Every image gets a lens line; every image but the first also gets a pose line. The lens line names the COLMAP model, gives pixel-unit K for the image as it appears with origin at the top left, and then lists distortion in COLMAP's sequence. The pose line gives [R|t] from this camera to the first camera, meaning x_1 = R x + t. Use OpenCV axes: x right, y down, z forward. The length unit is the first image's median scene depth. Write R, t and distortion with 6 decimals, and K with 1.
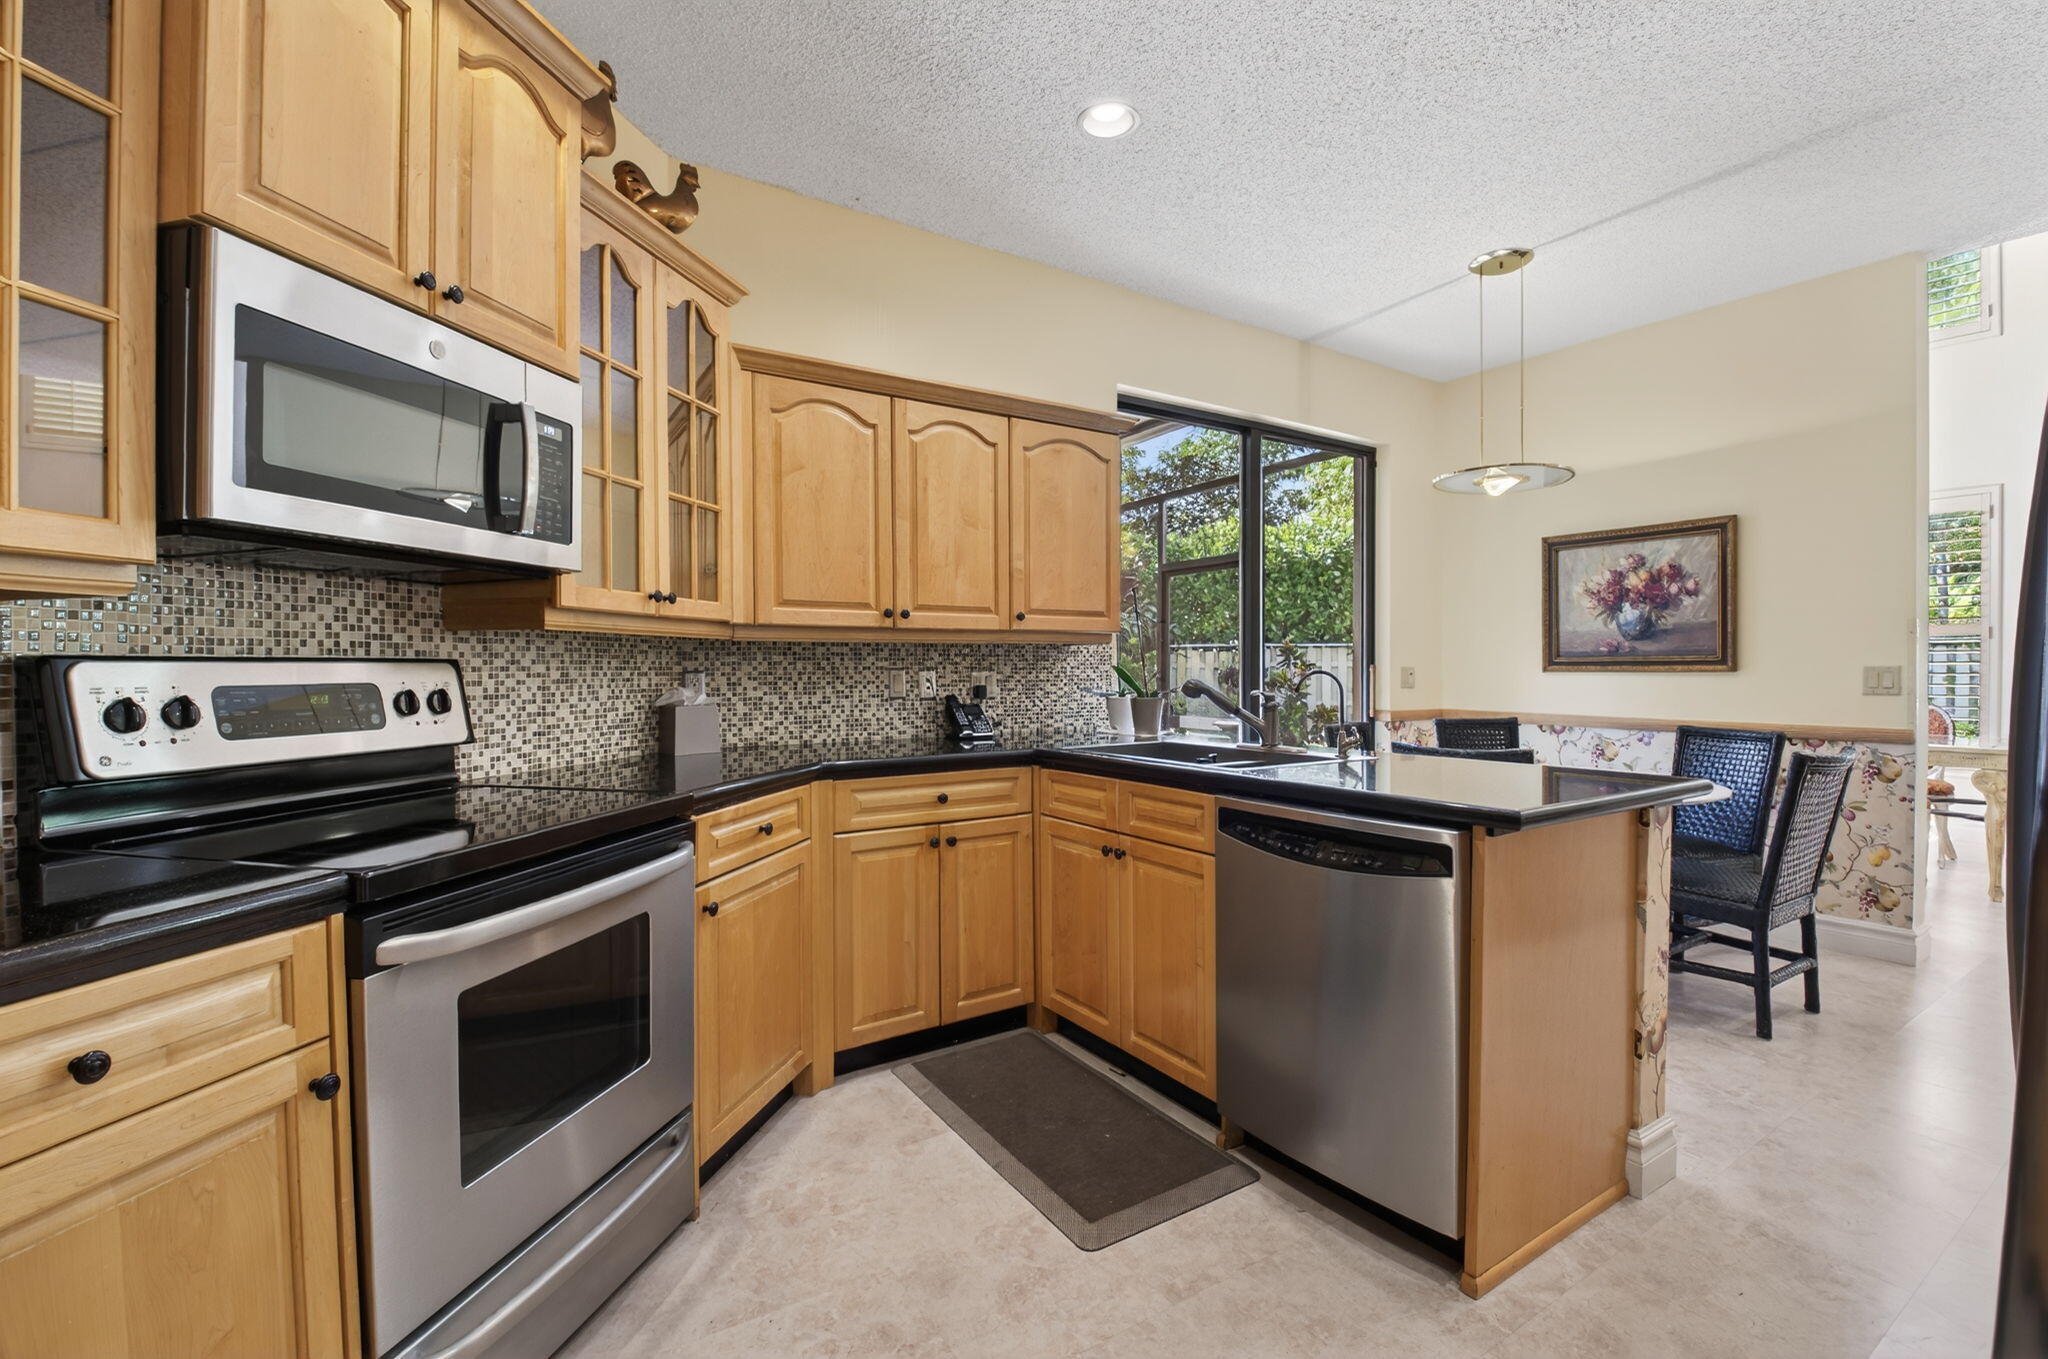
lens RADIAL K [[883.6, 0, 1070.5], [0, 883.6, 668.2], [0, 0, 1]] dist [0.000951, -0.015234]
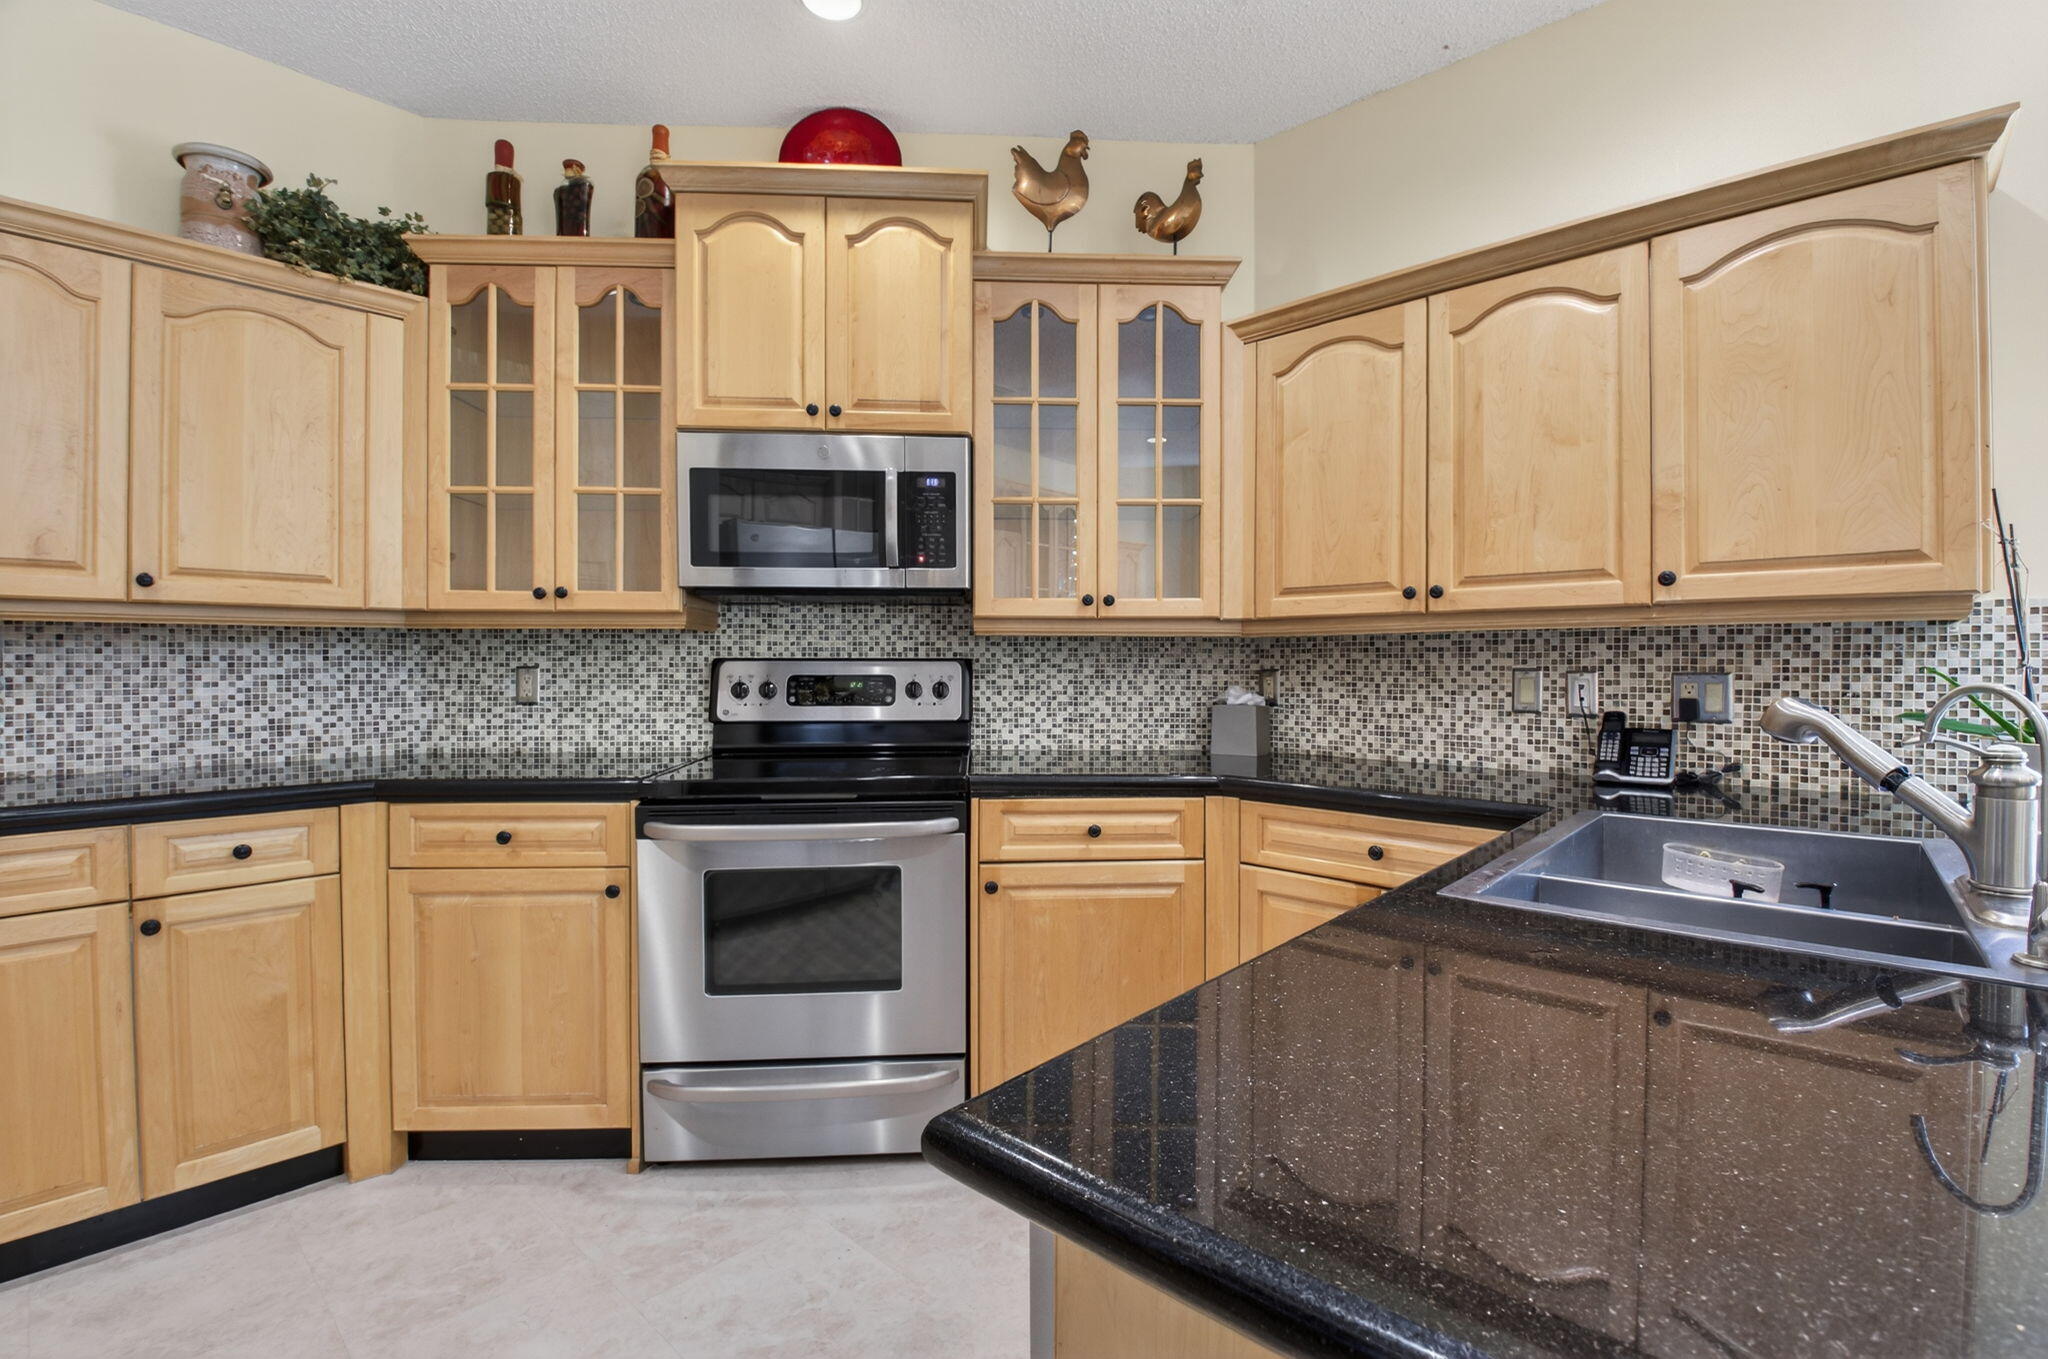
lens RADIAL K [[883.6, 0, 1070.5], [0, 883.6, 668.2], [0, 0, 1]] dist [0.000951, -0.015234]
pose [[0.240707, 0.009075, -0.970555, 0.478543], [-0.003897, 0.999957, 0.008383, -0.005543], [0.970590, 0.001764, 0.240732, 0.597789]]
